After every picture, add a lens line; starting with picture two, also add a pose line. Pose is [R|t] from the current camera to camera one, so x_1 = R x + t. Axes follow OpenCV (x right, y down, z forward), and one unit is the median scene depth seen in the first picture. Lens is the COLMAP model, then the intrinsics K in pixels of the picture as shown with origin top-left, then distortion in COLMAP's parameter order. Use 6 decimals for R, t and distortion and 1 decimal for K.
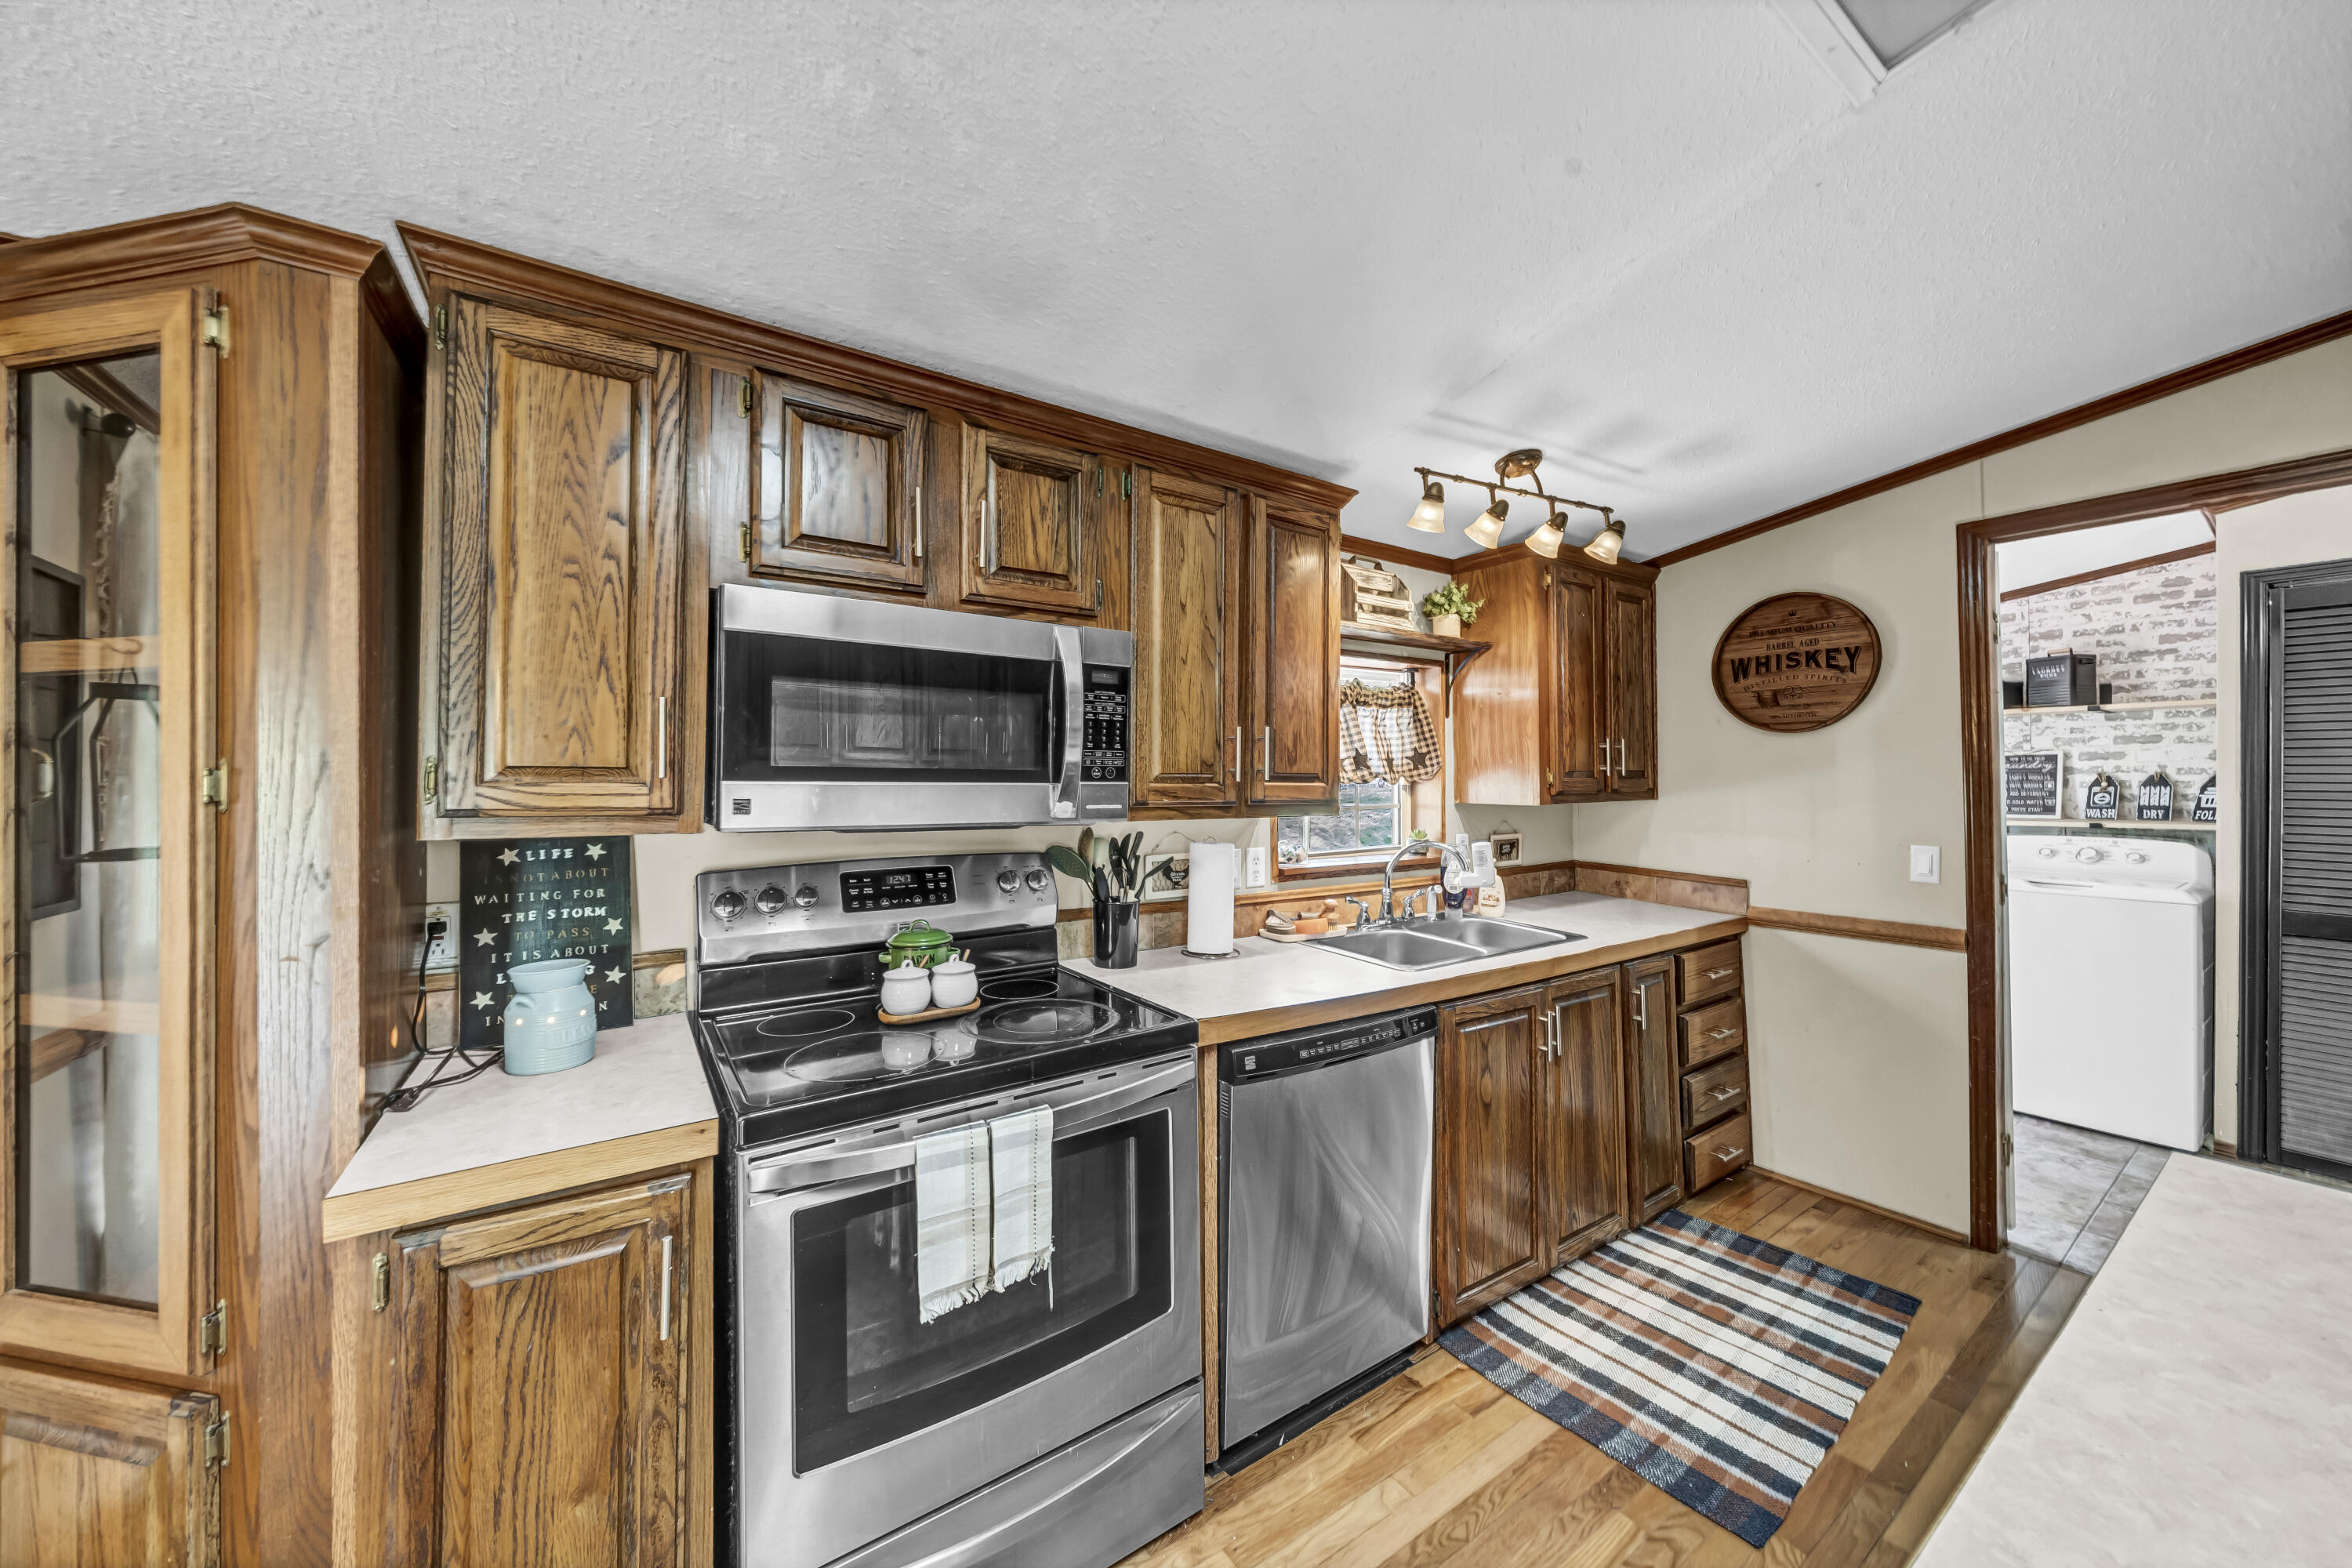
lens RADIAL K [[818.9, 0, 1163.8], [0, 818.9, 766.0], [0, 0, 1]] dist [-0.005051, -0.000304]
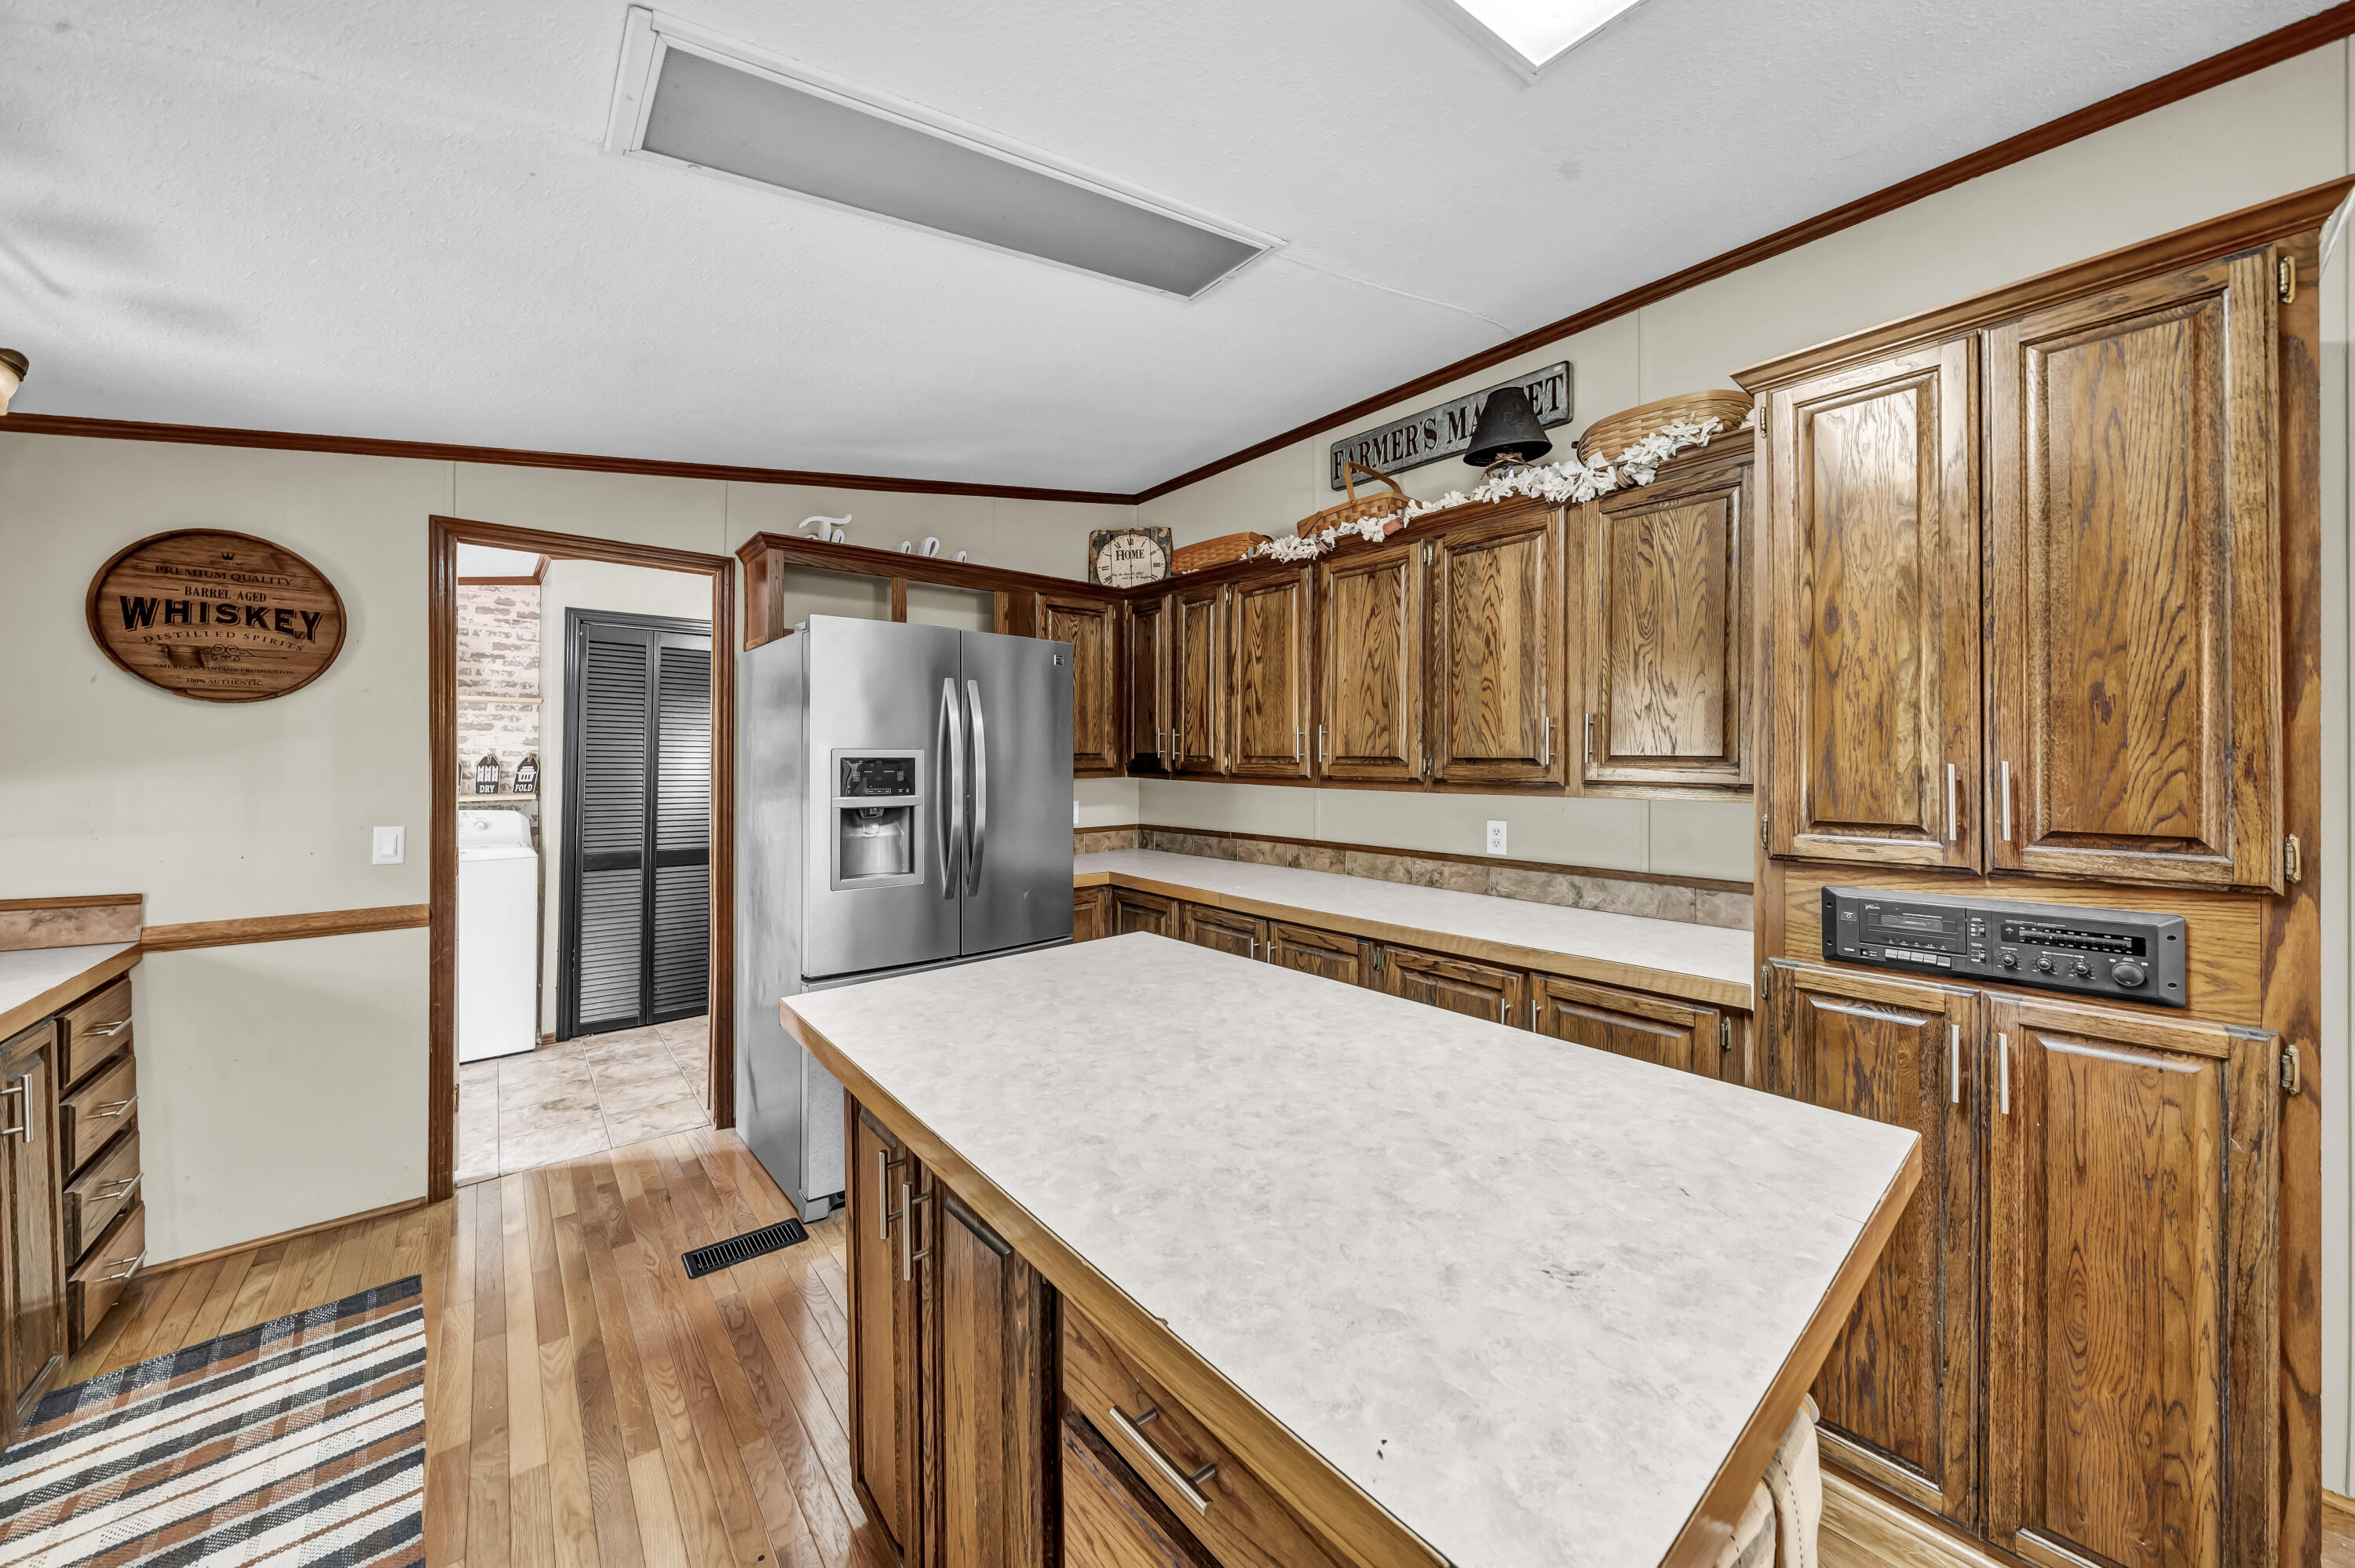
lens RADIAL K [[819.8, 0, 1172.9], [0, 819.8, 760.1], [0, 0, 1]] dist [-0.005051, -0.000304]
pose [[-0.106857, 0.001049, 0.994274, -0.133427], [-0.017059, 0.999850, -0.002888, 0.002666], [-0.994128, -0.017270, -0.106823, 0.140173]]
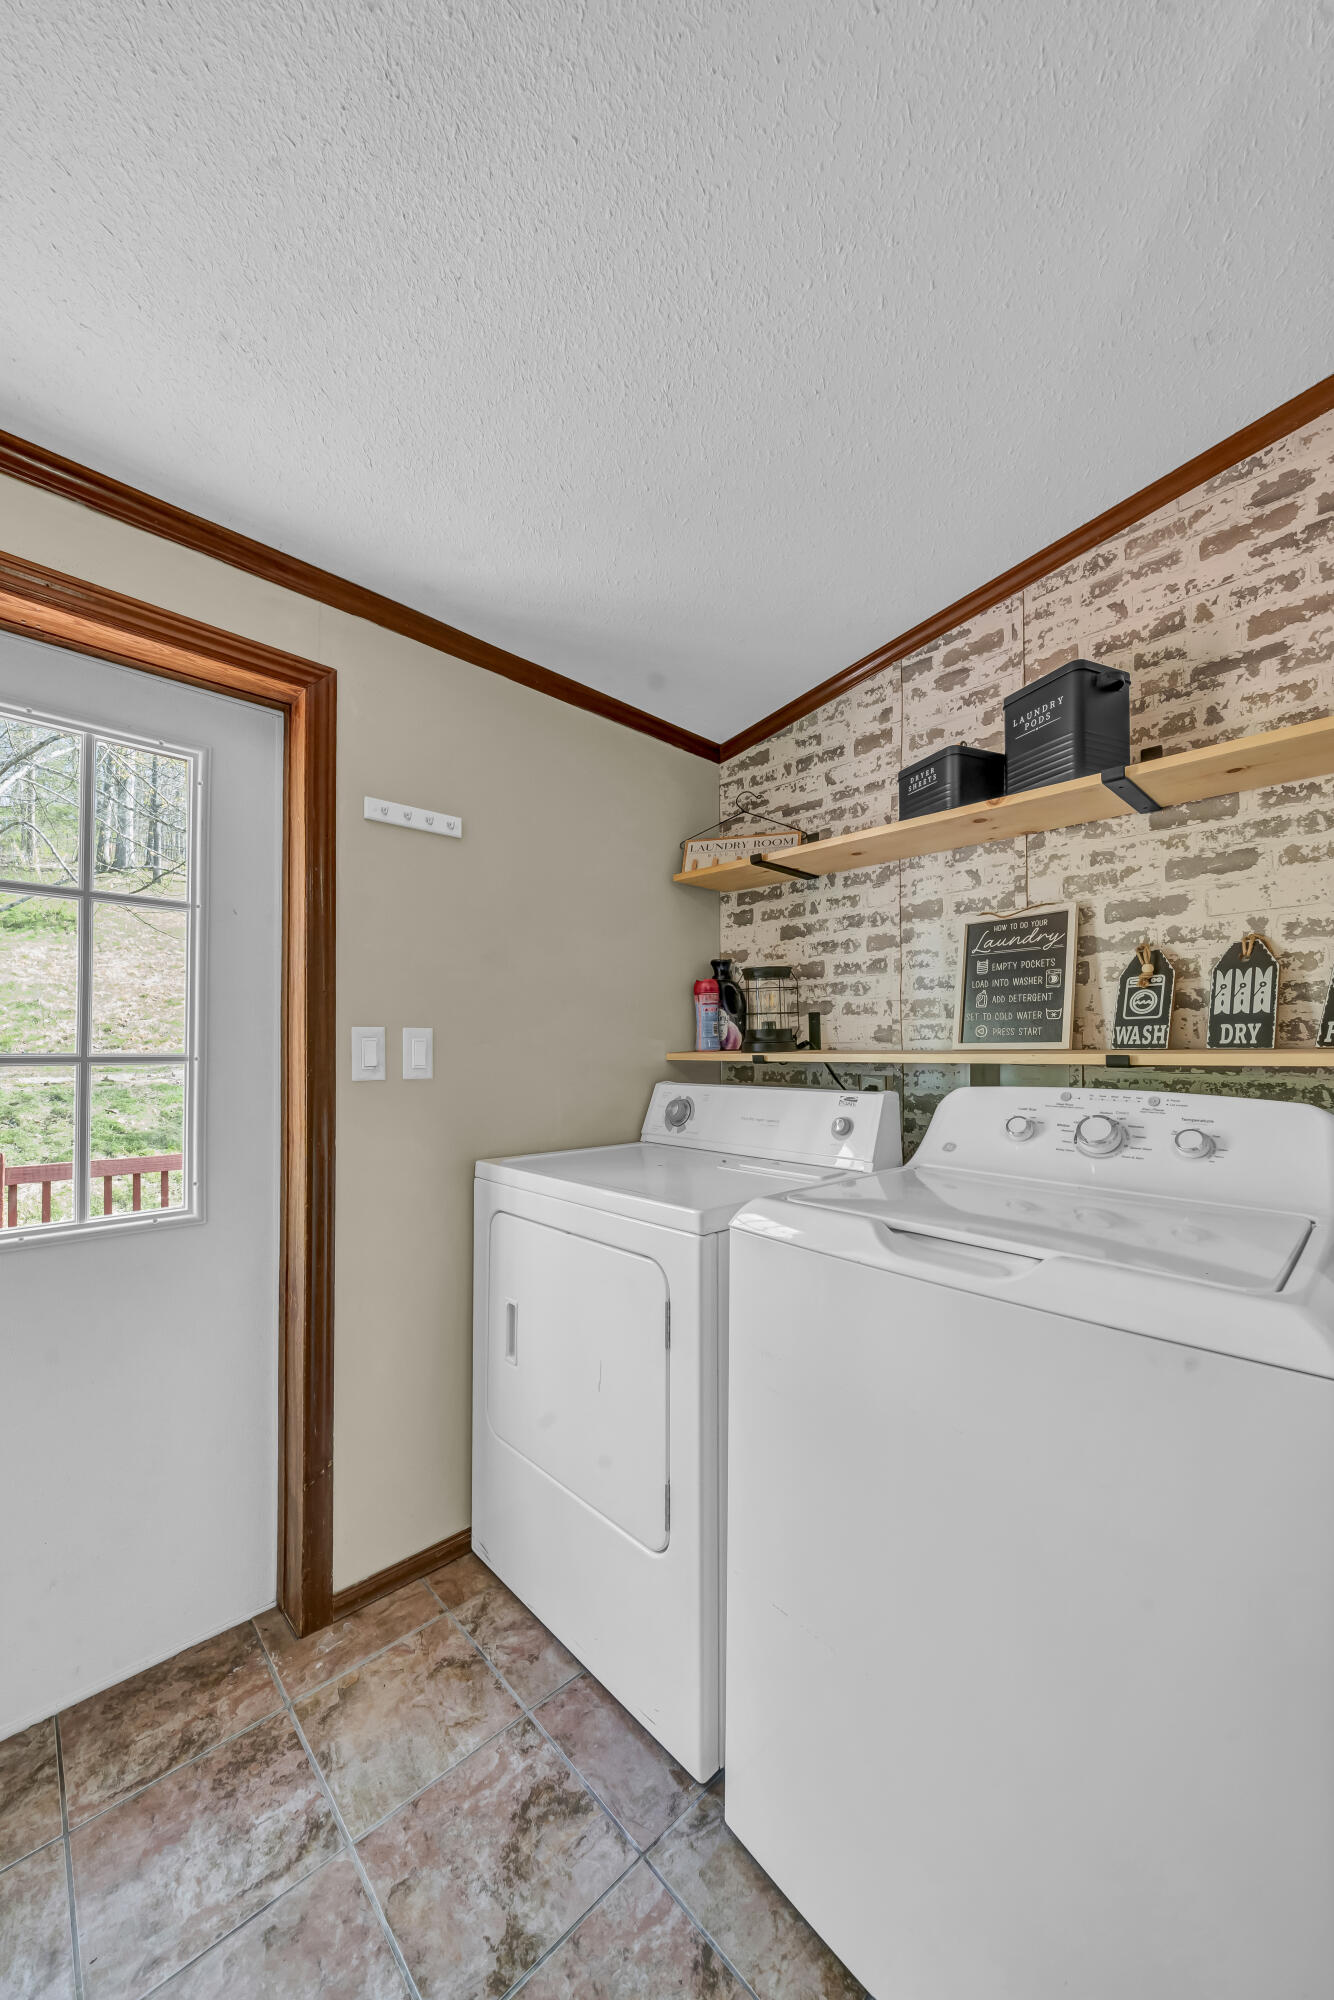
lens RADIAL K [[696.3, 0, 672.8], [0, 696.3, 1029.5], [0, 0, 1]] dist [-0.005051, -0.000304]
pose [[0.985529, 0.007105, 0.169360, 1.093683], [-0.005265, 0.999922, -0.011309, 0.079006], [-0.169427, 0.010254, 0.985489, 0.876071]]
